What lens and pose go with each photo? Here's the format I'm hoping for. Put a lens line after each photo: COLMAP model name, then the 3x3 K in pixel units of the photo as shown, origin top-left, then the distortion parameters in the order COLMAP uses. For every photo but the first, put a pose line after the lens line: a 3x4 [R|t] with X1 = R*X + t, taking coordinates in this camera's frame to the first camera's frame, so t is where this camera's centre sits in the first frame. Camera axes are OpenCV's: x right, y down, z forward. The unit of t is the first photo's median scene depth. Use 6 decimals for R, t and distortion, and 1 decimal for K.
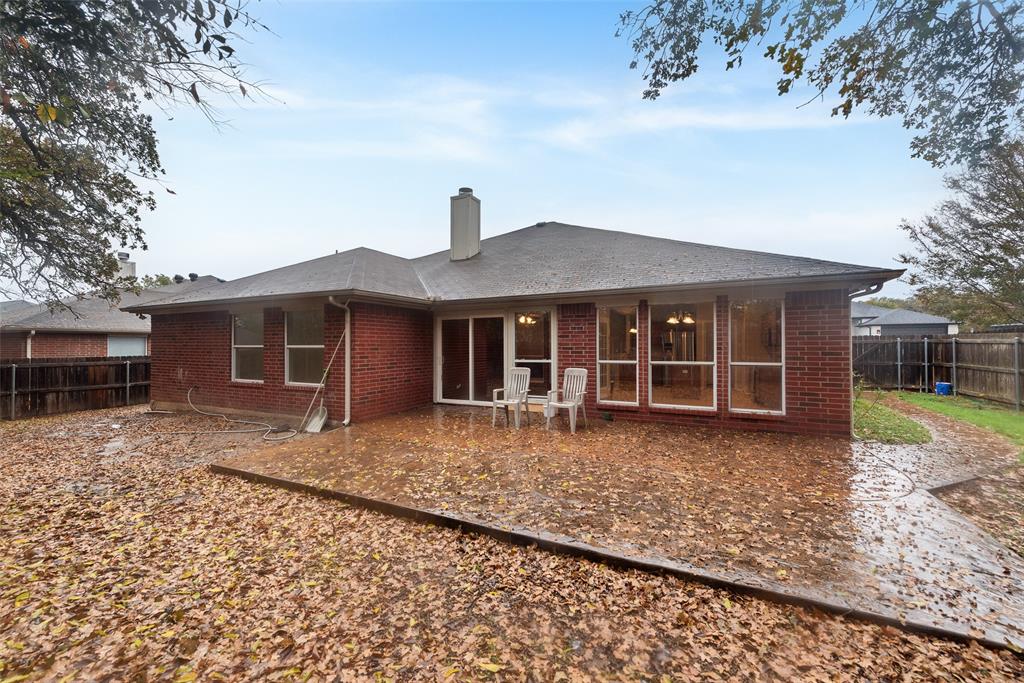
lens RADIAL K [[395.1, 0, 511.3], [0, 395.1, 341.9], [0, 0, 1]] dist [0.004024, 0.000117]
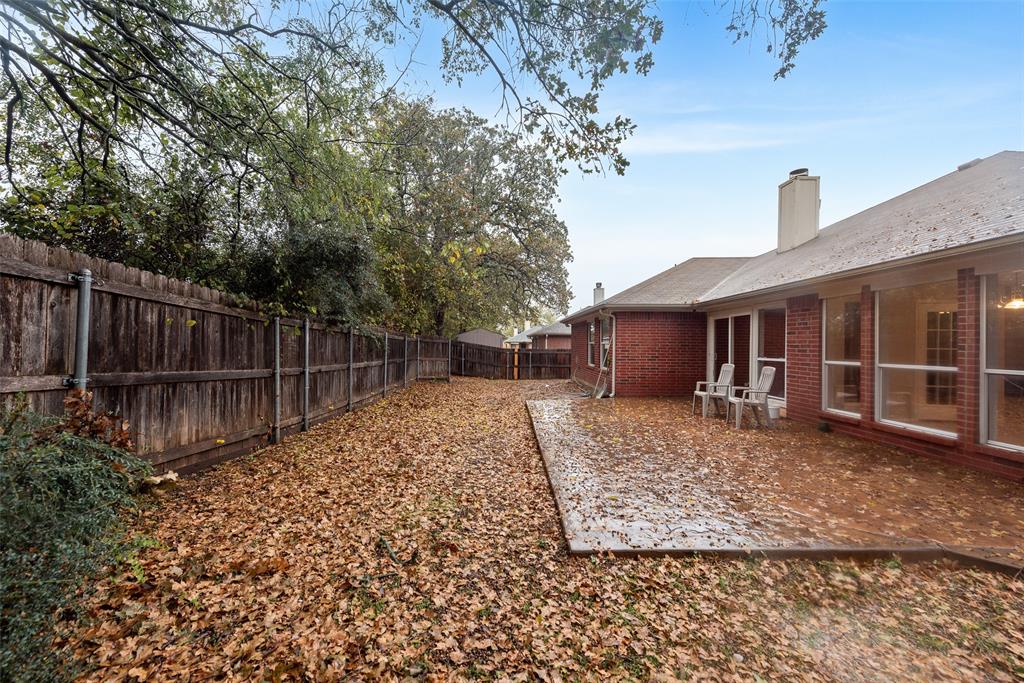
lens RADIAL K [[395.1, 0, 509.6], [0, 395.1, 341.4], [0, 0, 1]] dist [0.004024, 0.000117]
pose [[0.461541, 0.002705, -0.887115, 0.604586], [-0.004752, 0.999989, 0.000577, 0.007216], [0.887106, 0.003950, 0.461549, 0.007501]]
